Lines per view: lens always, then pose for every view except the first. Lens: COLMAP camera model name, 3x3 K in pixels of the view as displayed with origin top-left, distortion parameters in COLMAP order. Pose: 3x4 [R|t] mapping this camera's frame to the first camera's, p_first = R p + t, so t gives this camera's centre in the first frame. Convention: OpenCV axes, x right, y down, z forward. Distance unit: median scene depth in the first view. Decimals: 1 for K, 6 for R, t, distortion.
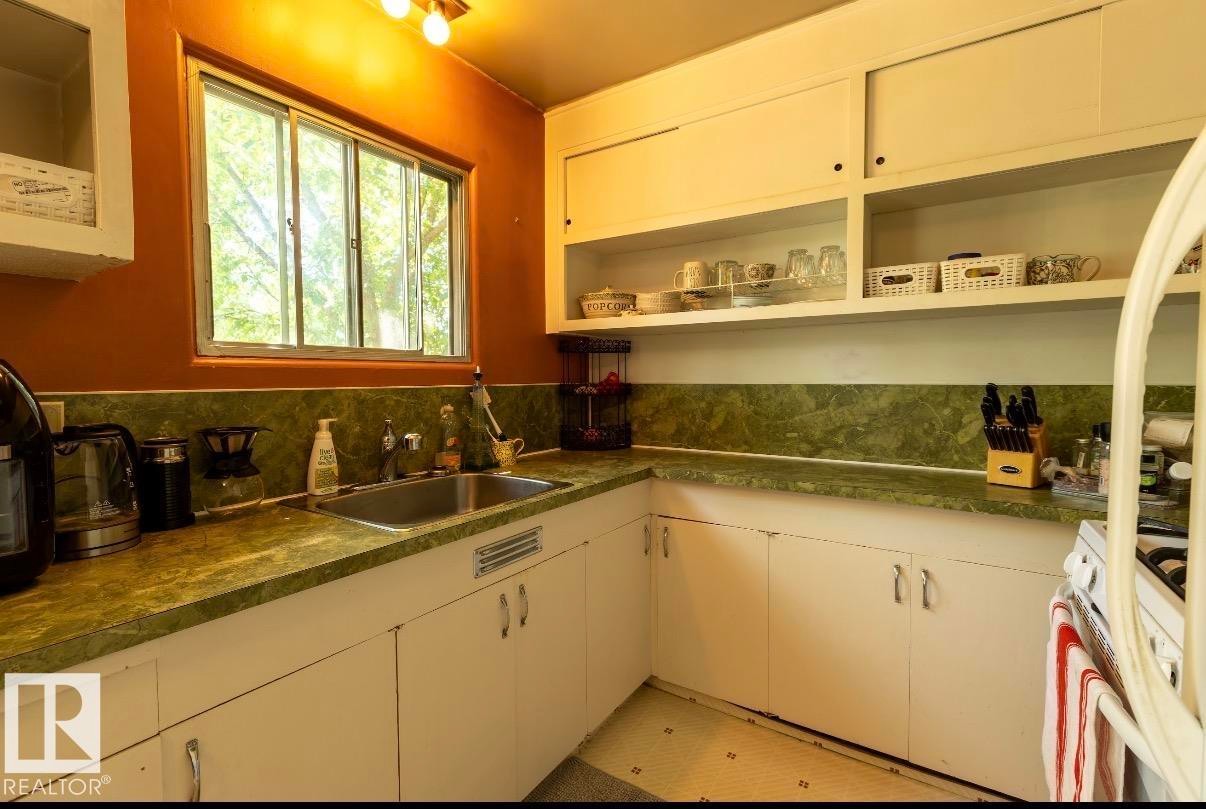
lens RADIAL K [[545.1, 0, 607.9], [0, 545.1, 401.2], [0, 0, 1]] dist [0.002697, 0.000410]
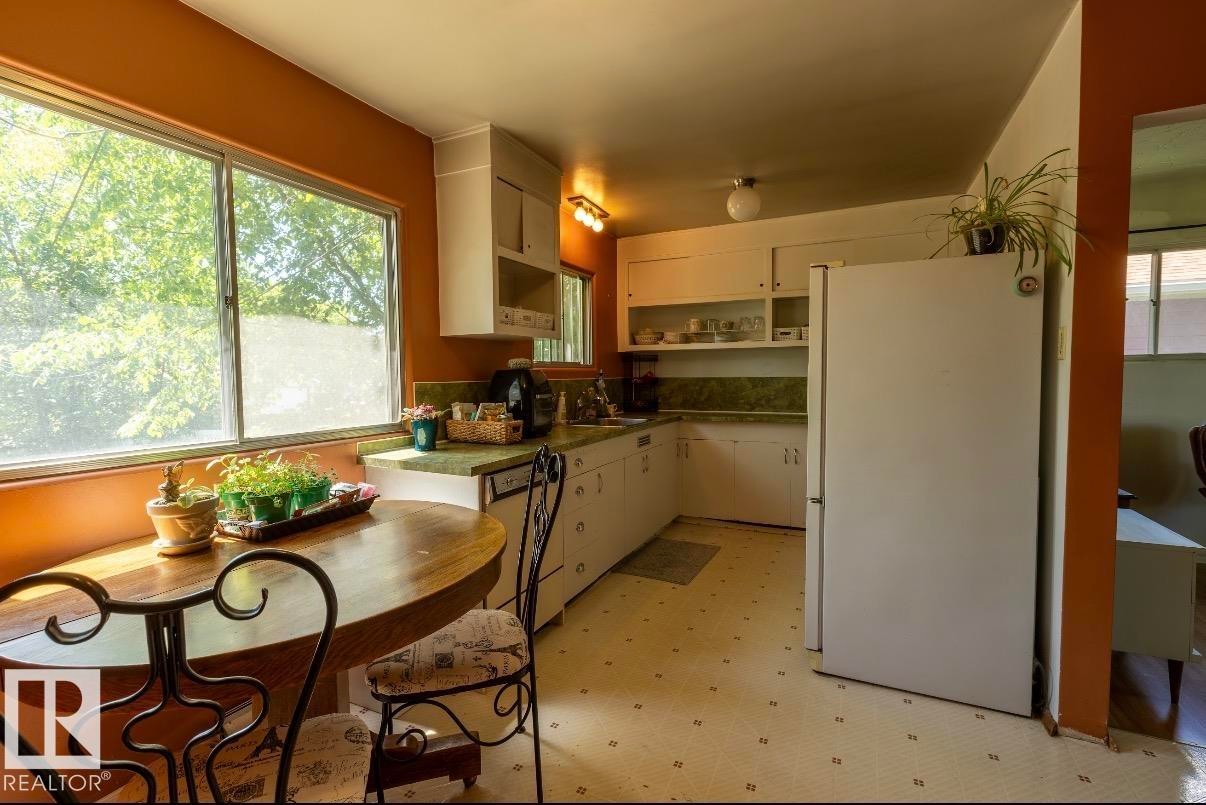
lens RADIAL K [[545.1, 0, 601.0], [0, 545.1, 402.2], [0, 0, 1]] dist [0.002697, 0.000410]
pose [[0.992051, -0.010738, 0.125380, -0.506269], [0.010019, 0.999930, 0.006360, 0.050611], [-0.125439, -0.005053, 0.992088, -1.118027]]
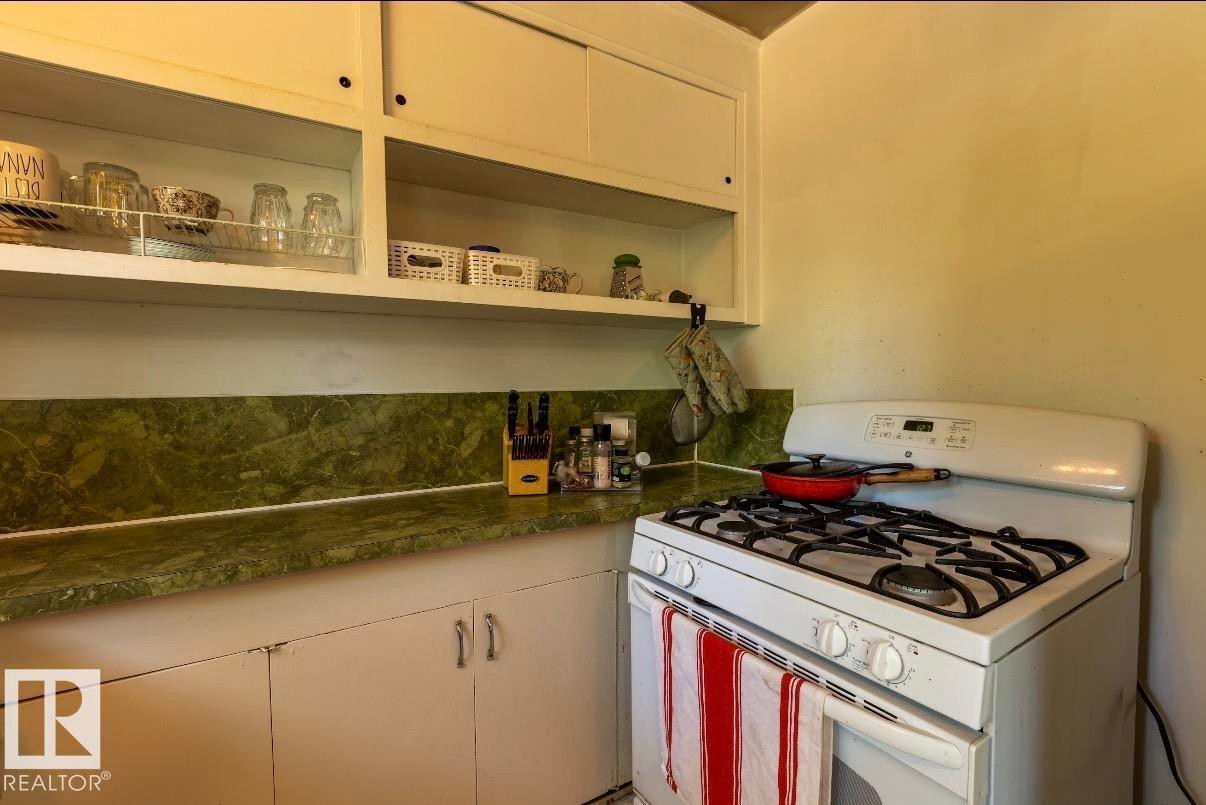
lens RADIAL K [[545.1, 0, 609.2], [0, 545.1, 403.6], [0, 0, 1]] dist [0.002697, 0.000410]
pose [[0.434768, -0.035788, 0.899831, -0.062212], [0.044343, 0.998849, 0.018301, -0.016490], [-0.899450, 0.031945, 0.435855, 0.359933]]
